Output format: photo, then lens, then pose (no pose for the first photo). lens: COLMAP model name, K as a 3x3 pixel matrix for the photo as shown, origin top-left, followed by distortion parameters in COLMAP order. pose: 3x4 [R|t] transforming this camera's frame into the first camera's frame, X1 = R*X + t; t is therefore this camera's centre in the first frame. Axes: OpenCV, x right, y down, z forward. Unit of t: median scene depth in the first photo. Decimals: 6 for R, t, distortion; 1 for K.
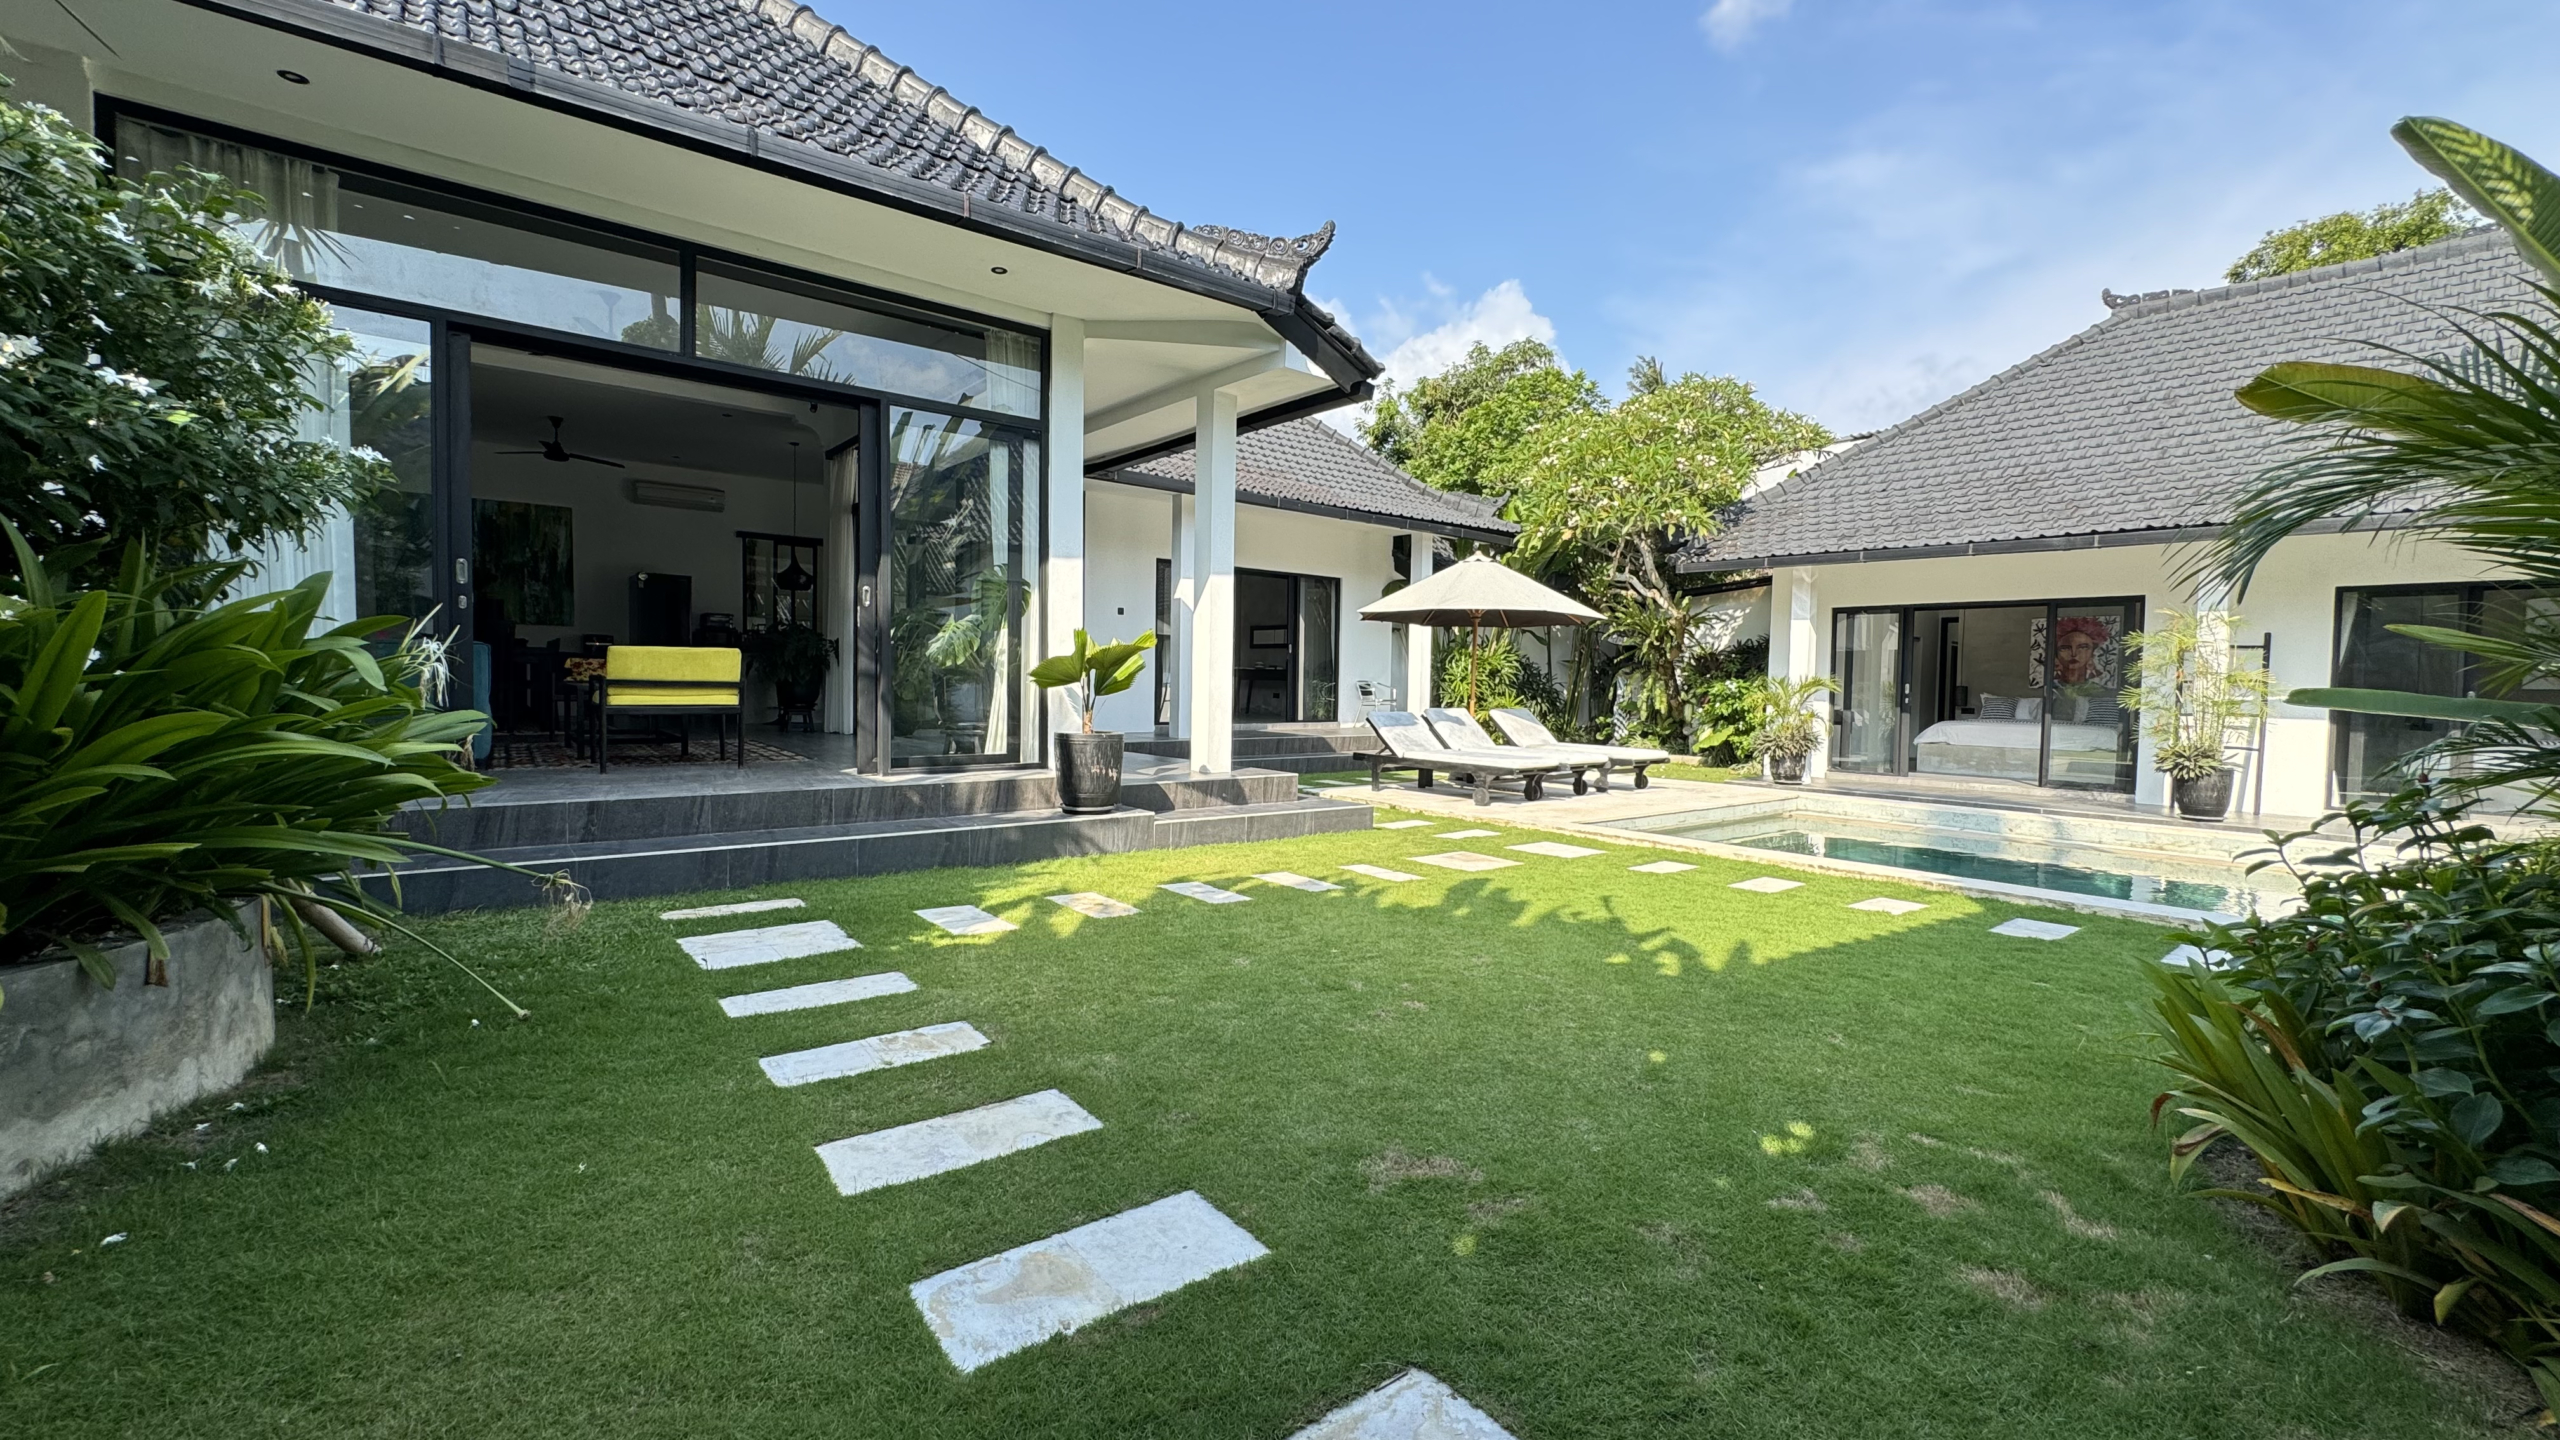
lens RADIAL K [[1032.6, 0, 1270.7], [0, 1032.6, 711.7], [0, 0, 1]] dist [-0.002414, 0.000244]
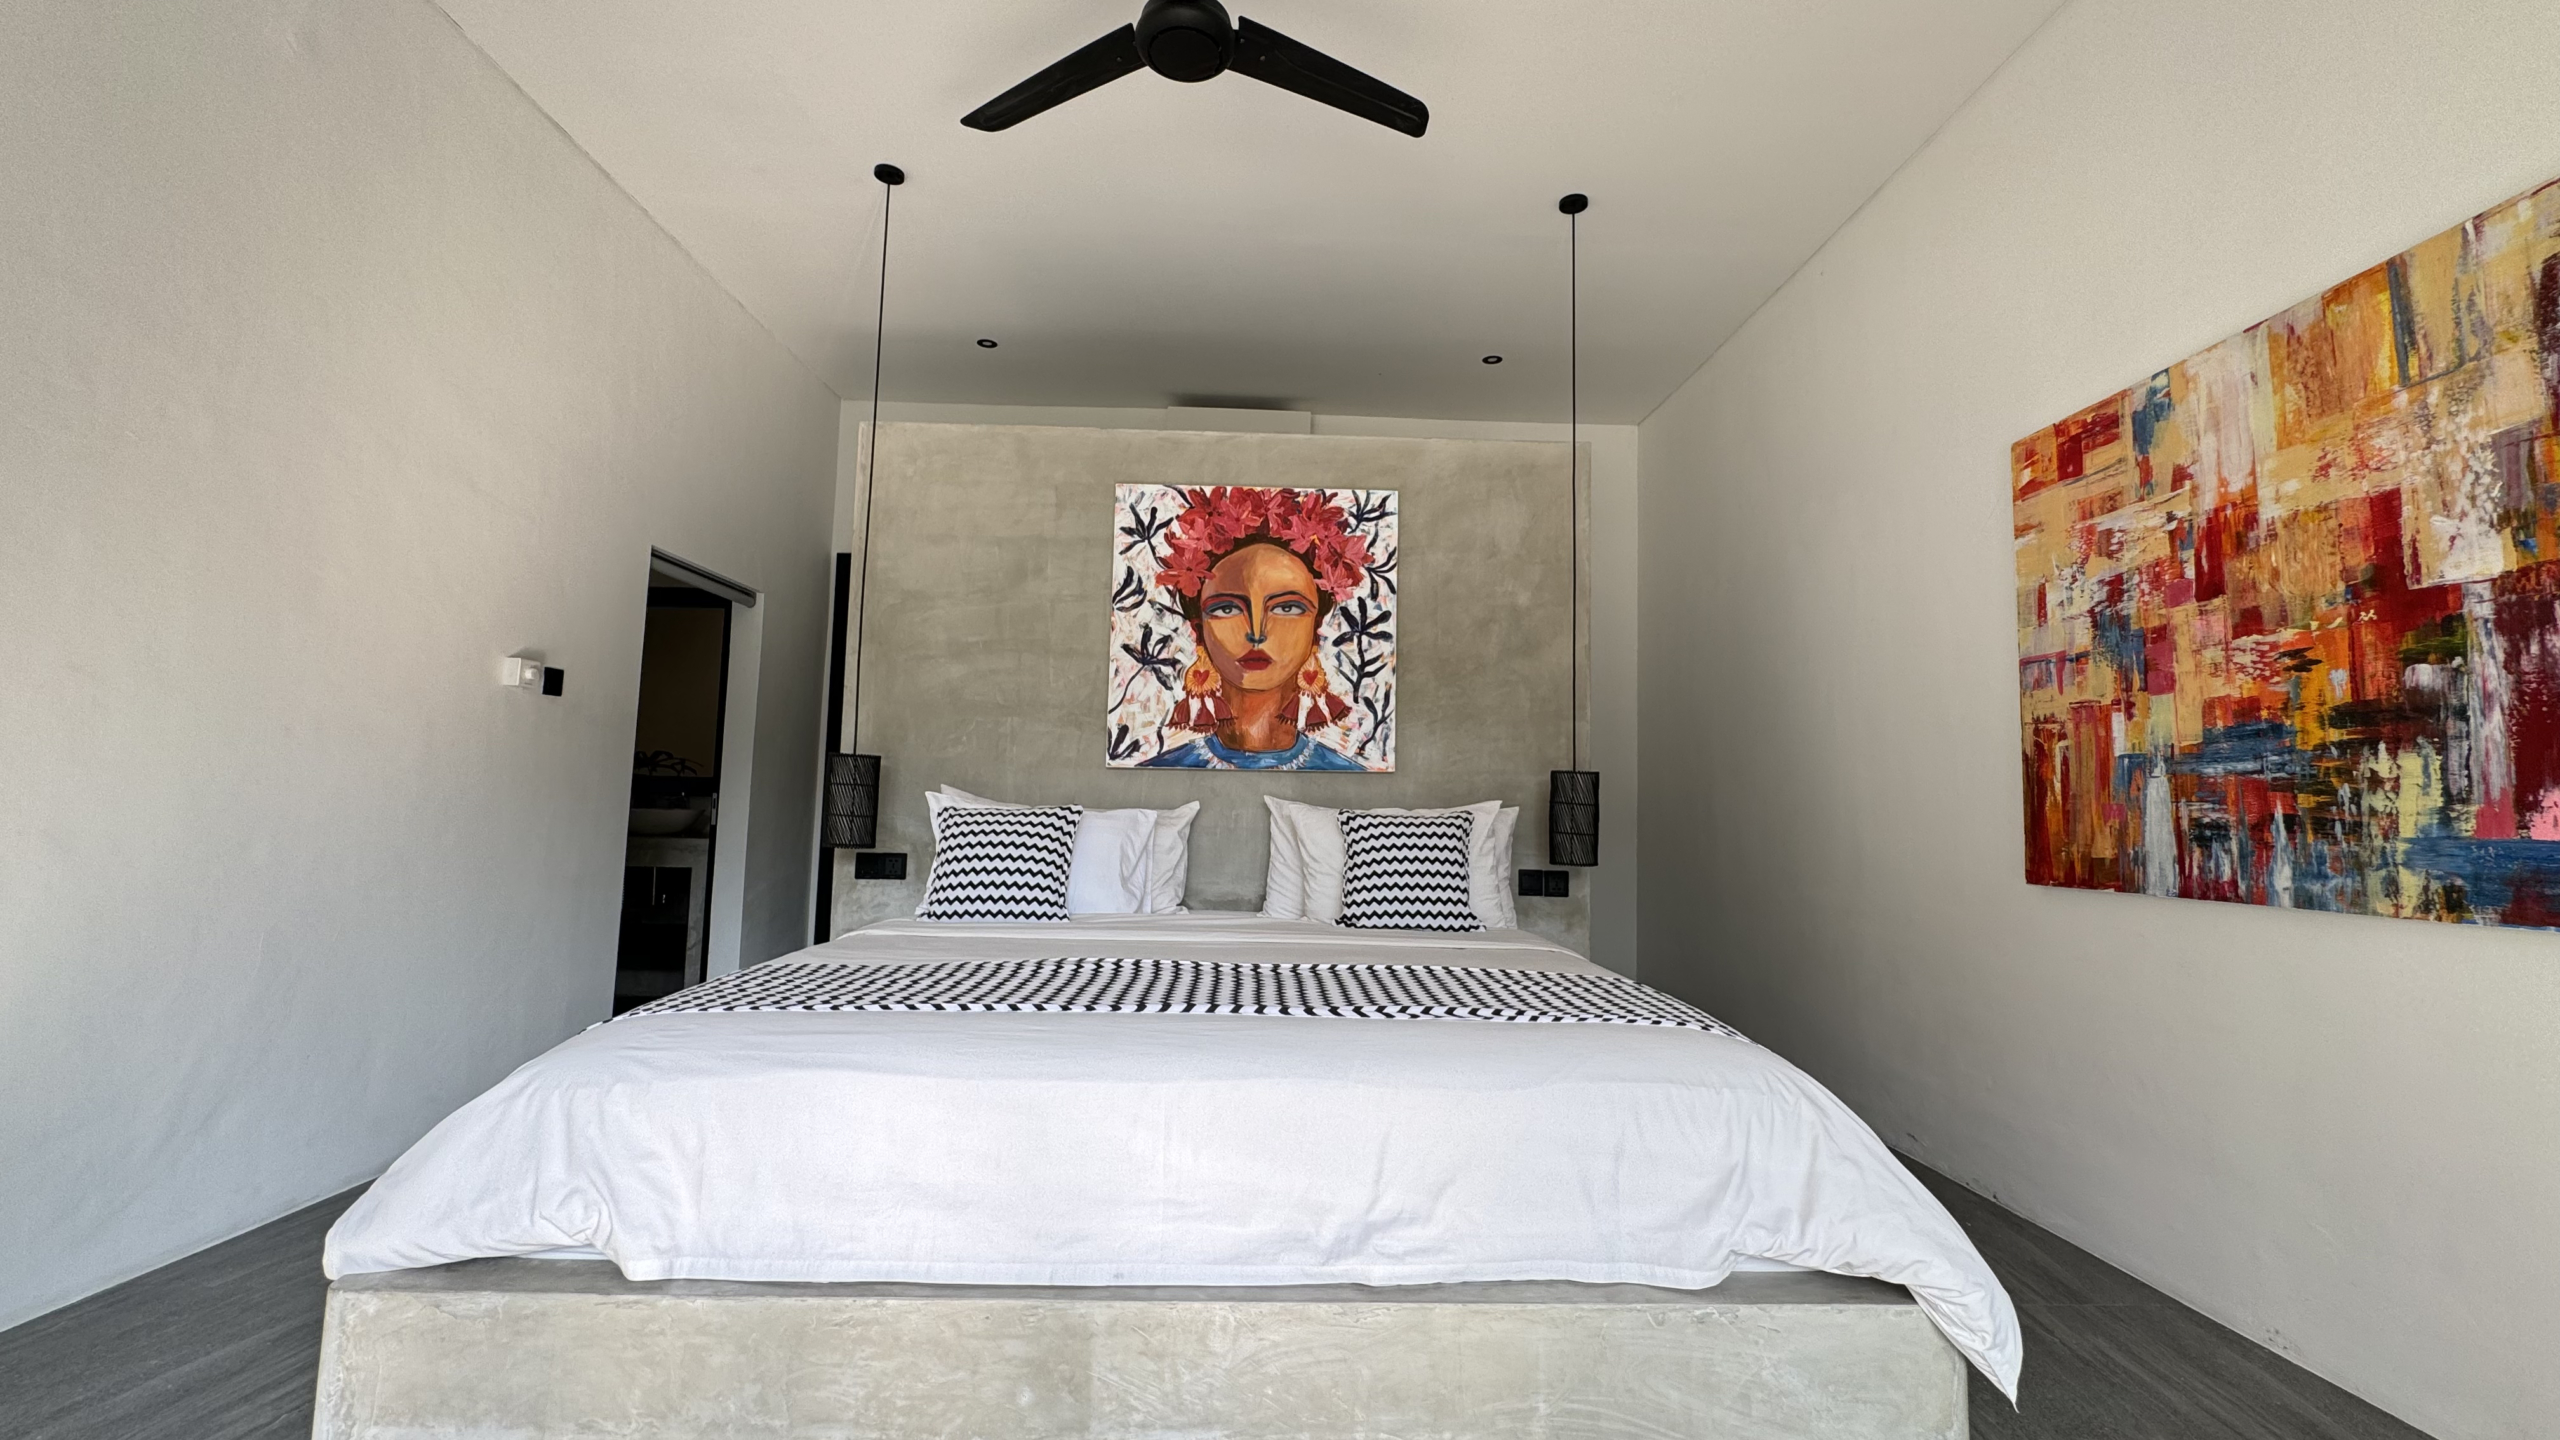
lens RADIAL K [[1032.6, 0, 1280.1], [0, 1032.6, 717.3], [0, 0, 1]] dist [-0.002414, 0.000244]
pose [[0.618146, 0.058646, 0.783872, 0.580607], [0.011911, 0.996400, -0.083939, -0.014094], [-0.785973, 0.061224, 0.615222, 0.832308]]
